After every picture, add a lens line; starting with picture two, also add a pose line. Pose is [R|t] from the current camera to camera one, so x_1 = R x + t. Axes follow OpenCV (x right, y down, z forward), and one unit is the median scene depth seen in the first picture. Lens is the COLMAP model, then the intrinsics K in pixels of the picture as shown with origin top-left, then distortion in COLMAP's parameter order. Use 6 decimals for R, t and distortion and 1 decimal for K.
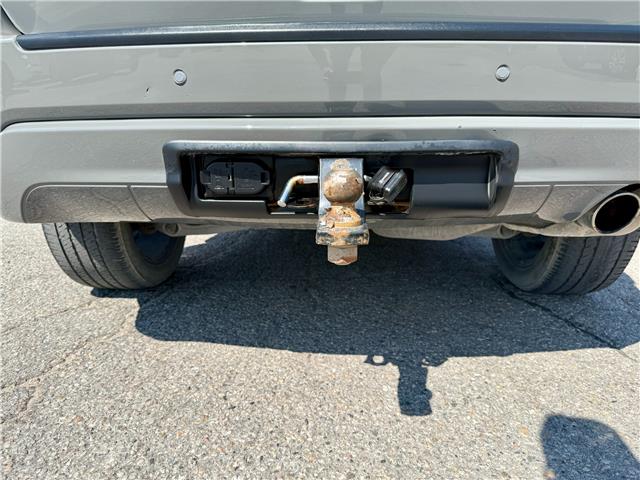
lens RADIAL K [[464.2, 0, 320.0], [0, 464.2, 240.0], [0, 0, 1]] dist [0.004837, -0.003740]
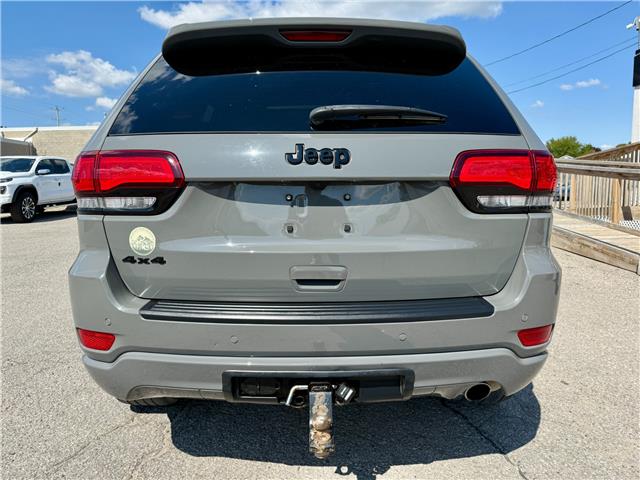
lens RADIAL K [[464.2, 0, 320.0], [0, 464.2, 240.0], [0, 0, 1]] dist [0.004837, -0.003740]
pose [[0.998538, -0.000967, 0.054053, -0.033528], [0.005466, 0.996523, -0.083134, -0.353109], [-0.053785, 0.083308, 0.995071, -0.546218]]
